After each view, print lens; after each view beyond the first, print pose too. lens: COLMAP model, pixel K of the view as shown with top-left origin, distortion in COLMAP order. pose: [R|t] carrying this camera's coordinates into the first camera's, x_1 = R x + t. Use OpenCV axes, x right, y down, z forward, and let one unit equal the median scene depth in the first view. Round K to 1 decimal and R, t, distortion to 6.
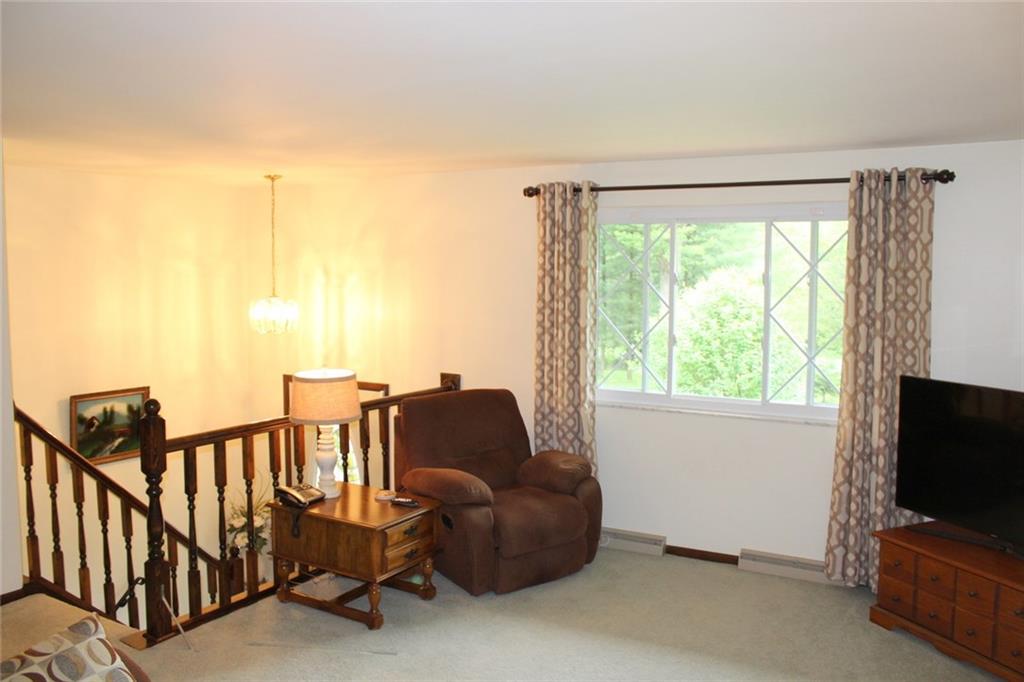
lens RADIAL K [[862.2, 0, 512.0], [0, 862.2, 341.0], [0, 0, 1]] dist [-0.177692, 0.168793]
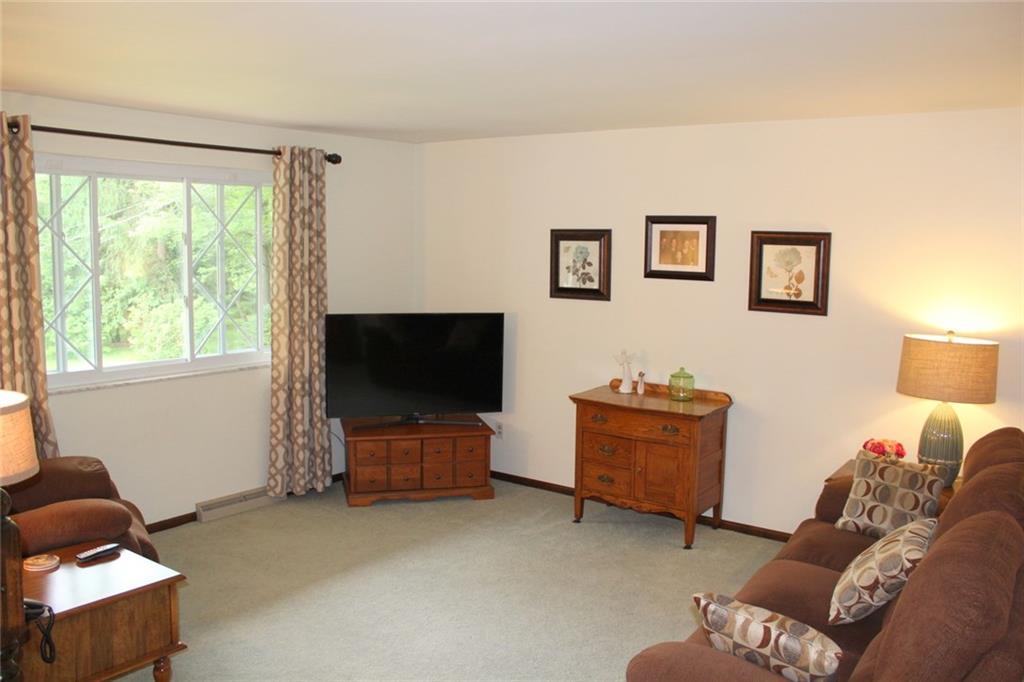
lens RADIAL K [[862.2, 0, 512.0], [0, 862.2, 341.0], [0, 0, 1]] dist [-0.177692, 0.168793]
pose [[0.089970, -0.117433, 0.988997, -0.728044], [0.061038, 0.991808, 0.112214, -0.042881], [-0.994072, 0.050270, 0.096401, 0.551307]]
